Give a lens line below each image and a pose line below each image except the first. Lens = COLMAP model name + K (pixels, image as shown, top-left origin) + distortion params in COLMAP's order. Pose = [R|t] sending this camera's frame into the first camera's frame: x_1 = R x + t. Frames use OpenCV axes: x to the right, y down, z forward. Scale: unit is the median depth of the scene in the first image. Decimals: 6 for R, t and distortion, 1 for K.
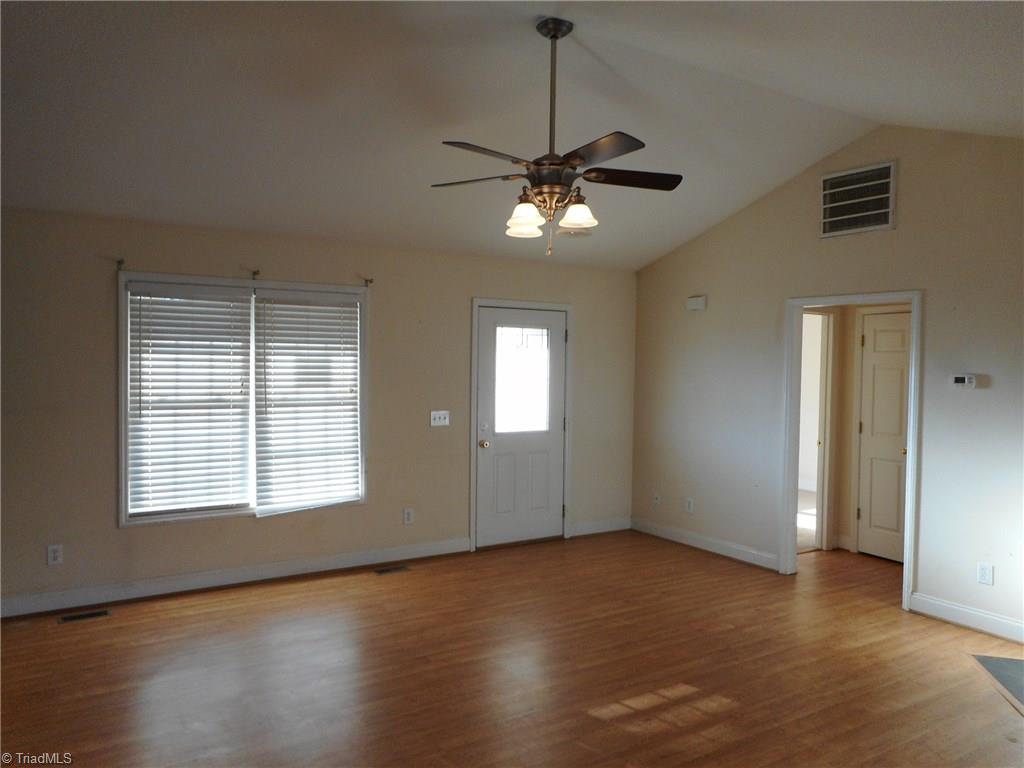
lens RADIAL K [[774.4, 0, 512.0], [0, 774.4, 384.0], [0, 0, 1]] dist [0.009270, 0.002581]
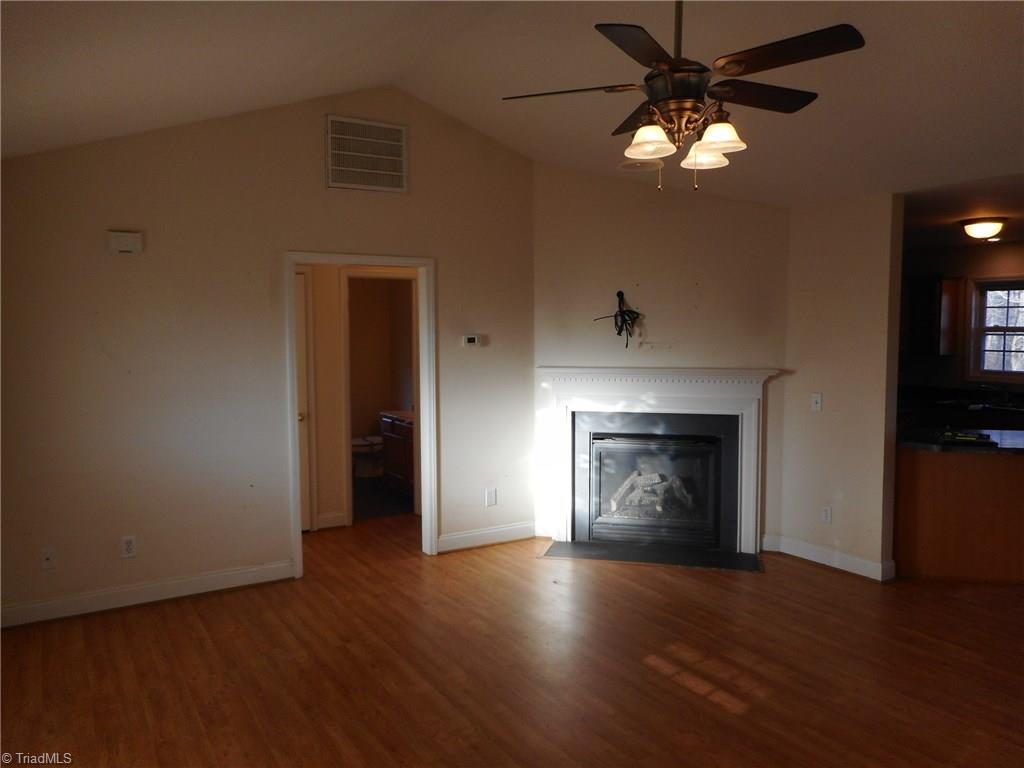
lens RADIAL K [[774.4, 0, 512.0], [0, 774.4, 384.0], [0, 0, 1]] dist [0.009270, 0.002581]
pose [[0.031843, -0.090246, 0.995410, -0.588656], [0.039808, 0.995240, 0.088957, -0.041061], [-0.998700, 0.036793, 0.035284, 0.915710]]
